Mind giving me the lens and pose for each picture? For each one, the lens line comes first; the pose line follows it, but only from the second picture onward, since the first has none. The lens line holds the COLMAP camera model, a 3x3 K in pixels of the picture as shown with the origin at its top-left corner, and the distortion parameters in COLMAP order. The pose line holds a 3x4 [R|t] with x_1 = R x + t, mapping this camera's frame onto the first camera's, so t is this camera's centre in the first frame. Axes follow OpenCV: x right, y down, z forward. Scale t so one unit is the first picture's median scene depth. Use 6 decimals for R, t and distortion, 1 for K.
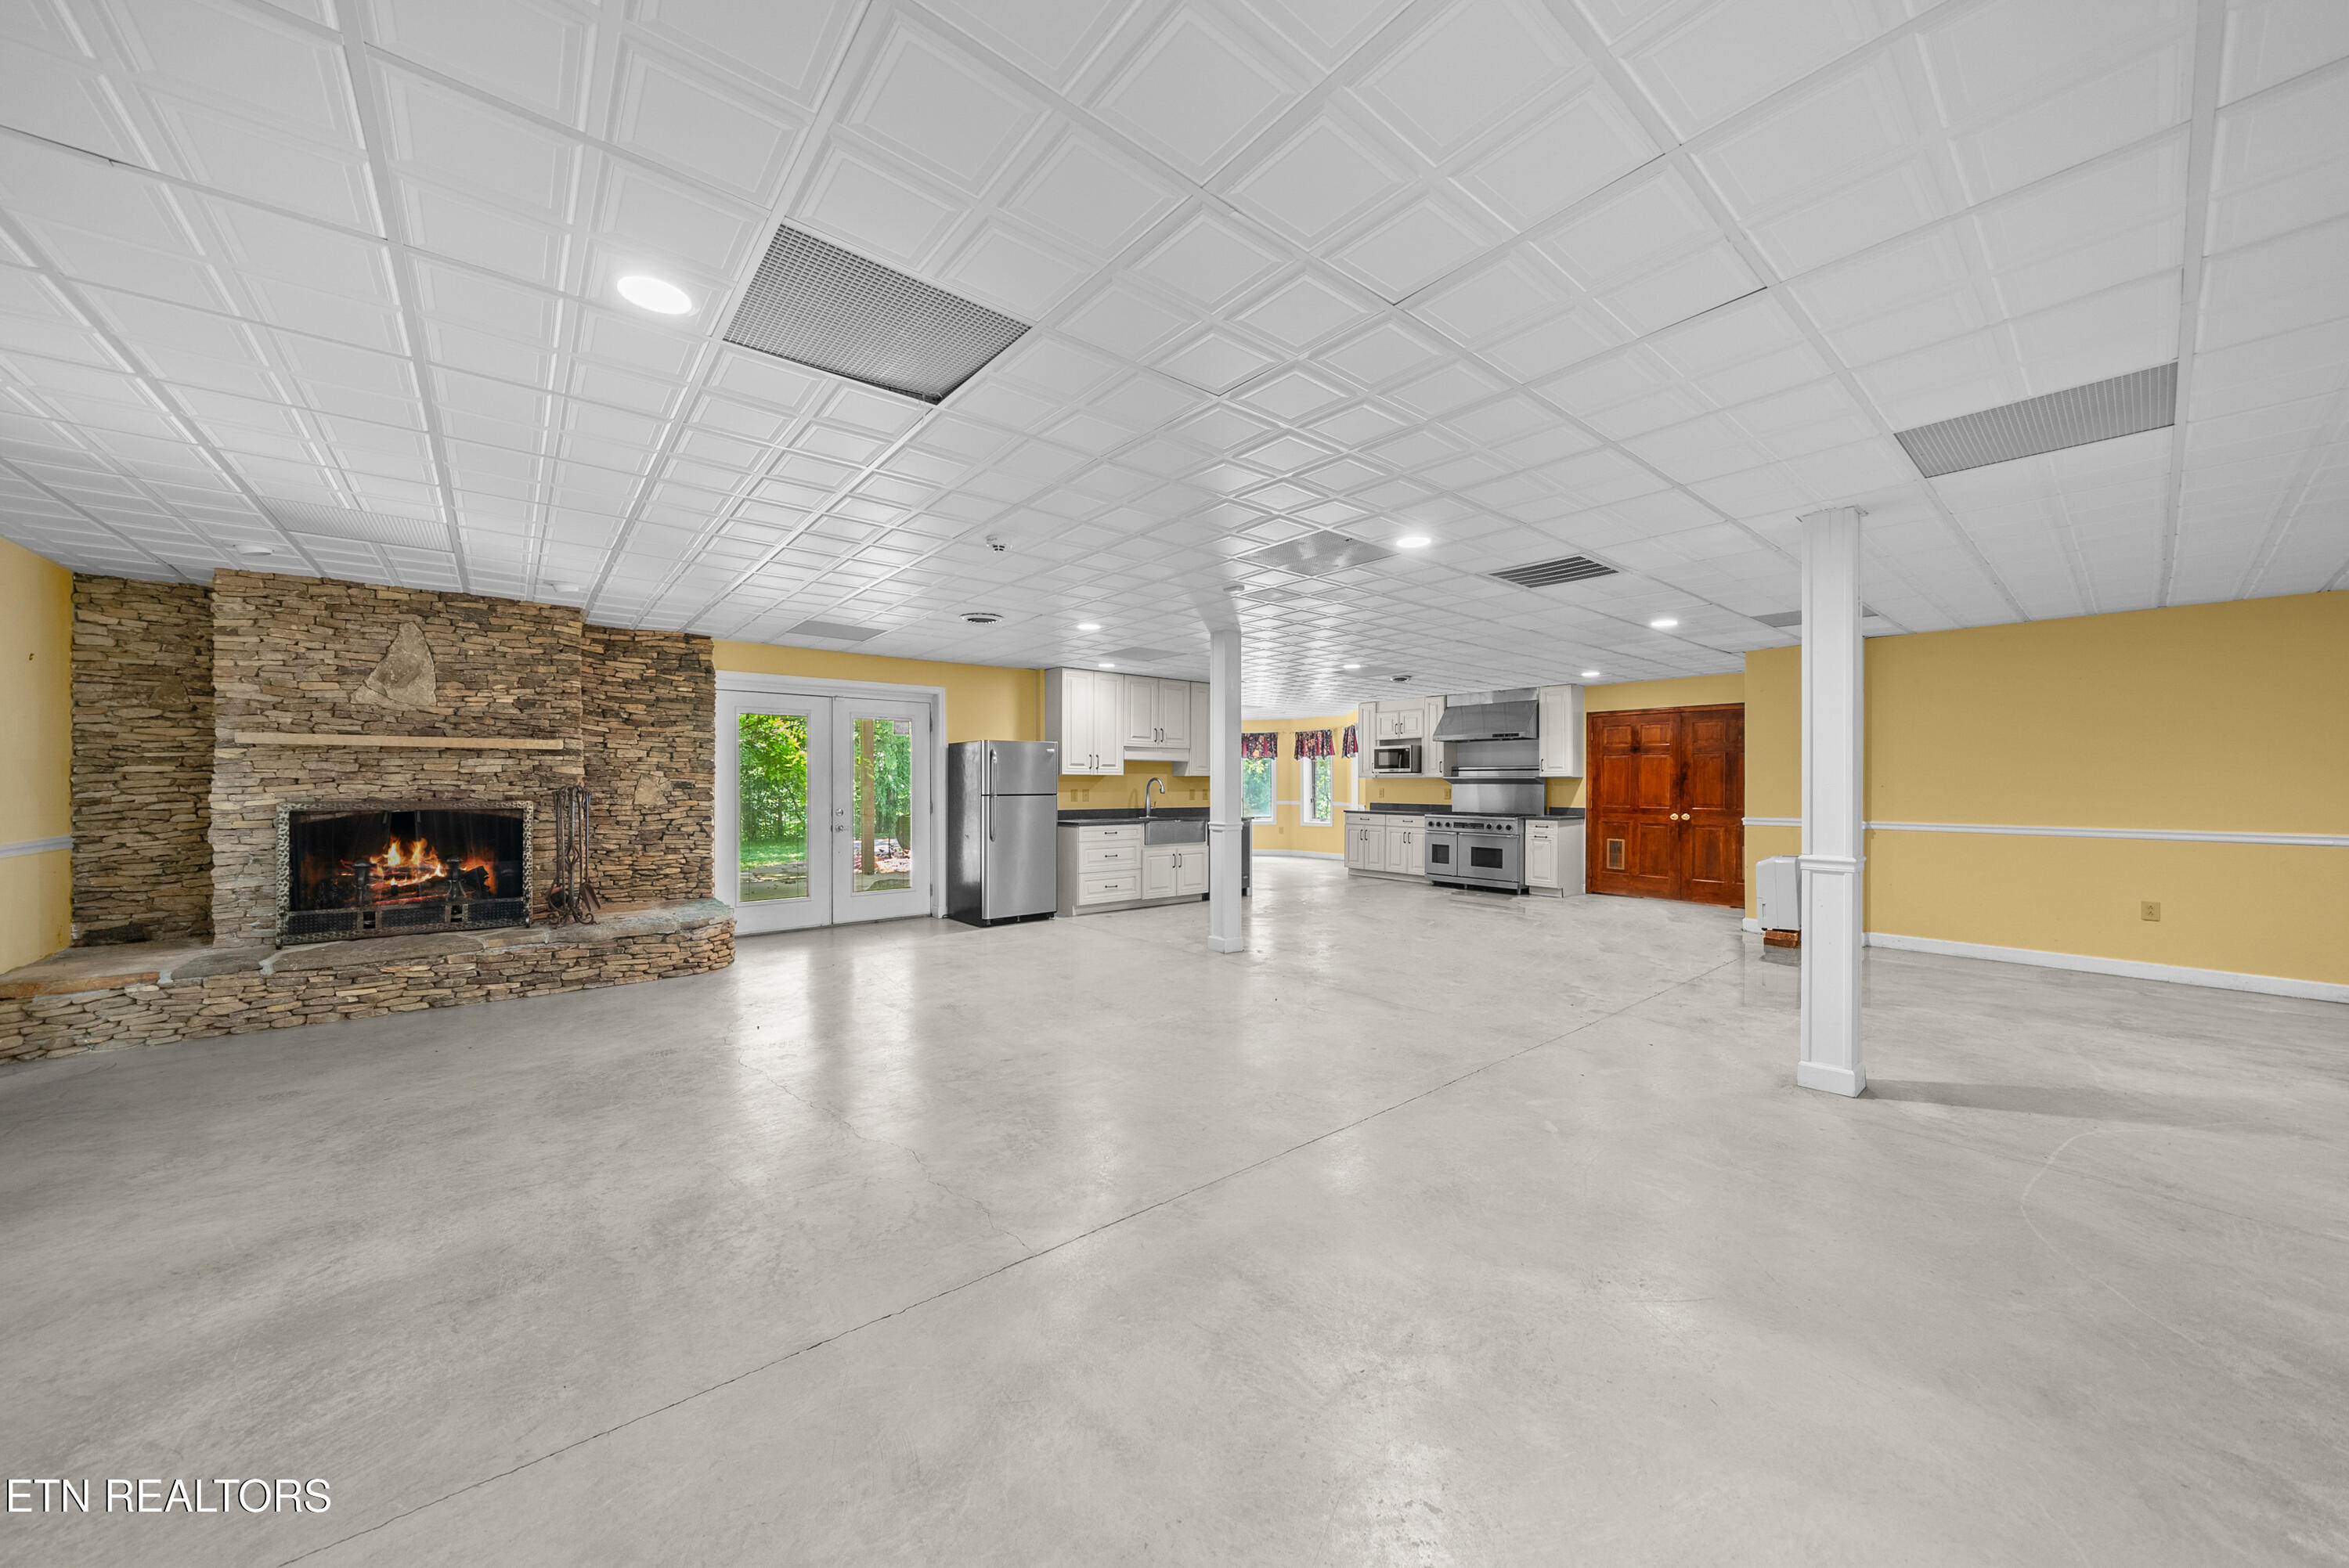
lens RADIAL K [[809.1, 0, 1171.5], [0, 809.1, 782.0], [0, 0, 1]] dist [-0.004314, -0.000136]
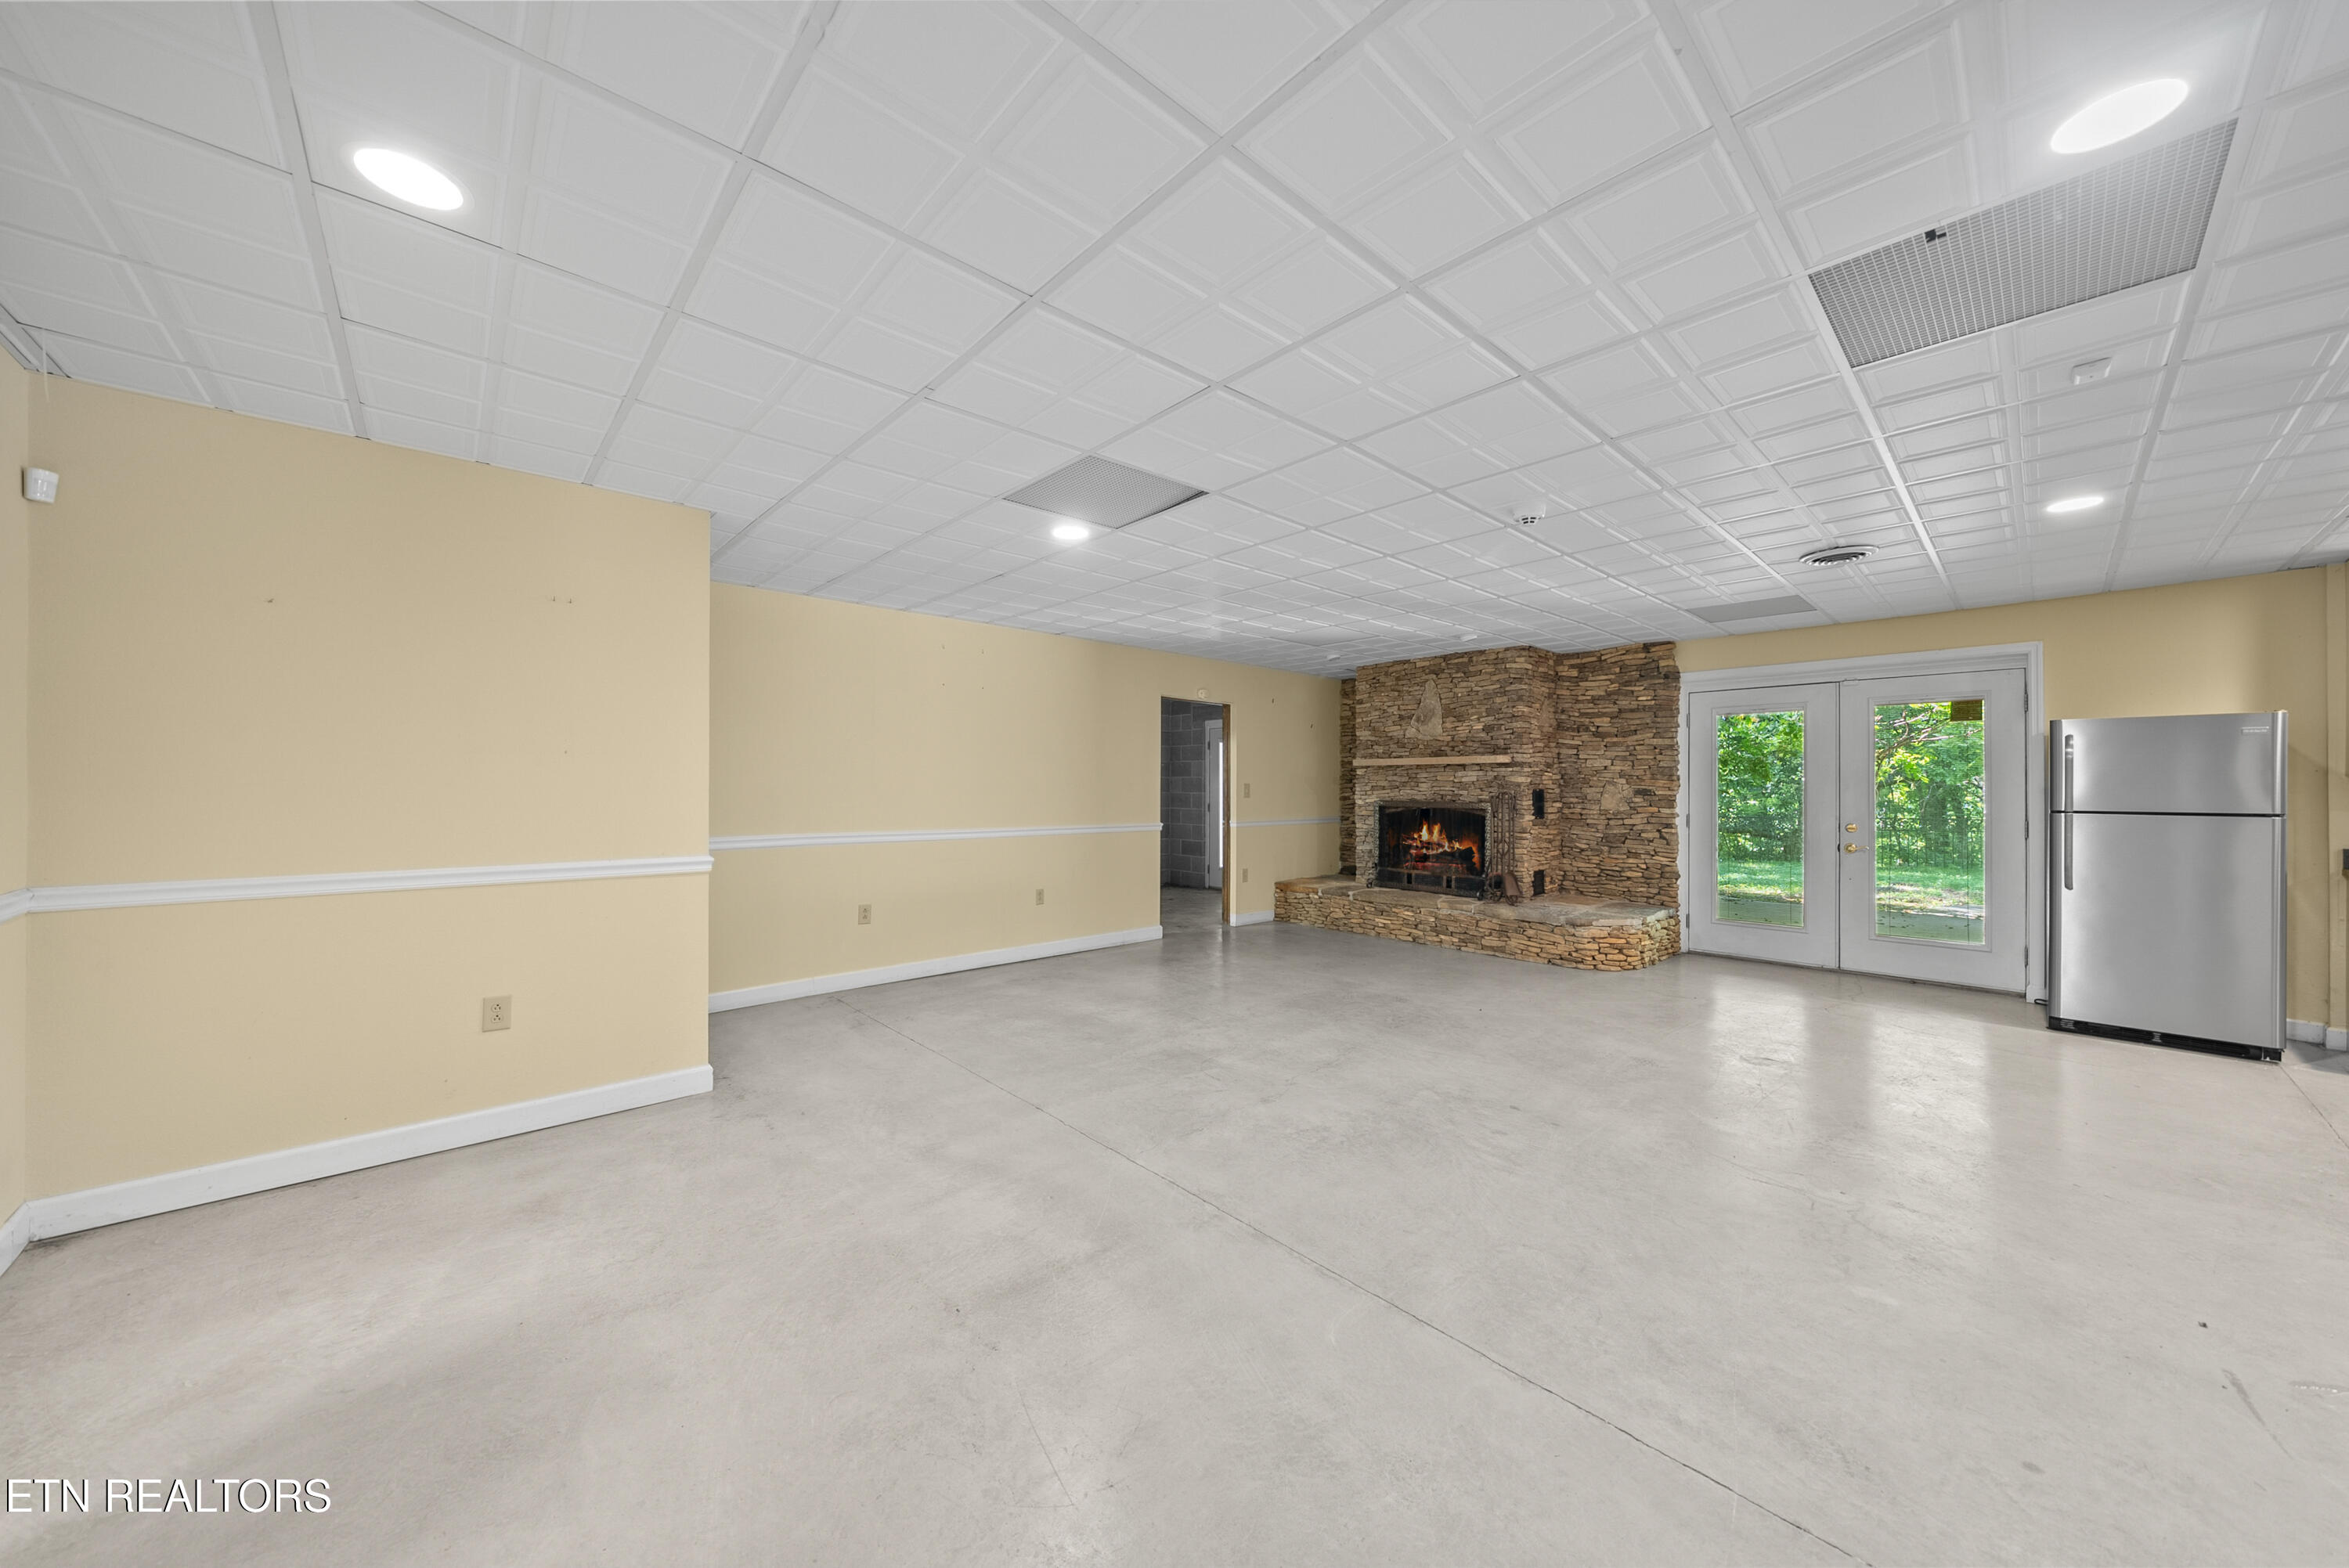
lens RADIAL K [[809.1, 0, 1168.1], [0, 809.1, 786.4], [0, 0, 1]] dist [-0.004314, -0.000136]
pose [[0.043880, -0.001949, -0.999035, 0.523948], [-0.002147, 0.999996, -0.002046, 0.000234], [0.999035, 0.002235, 0.043875, 0.473791]]
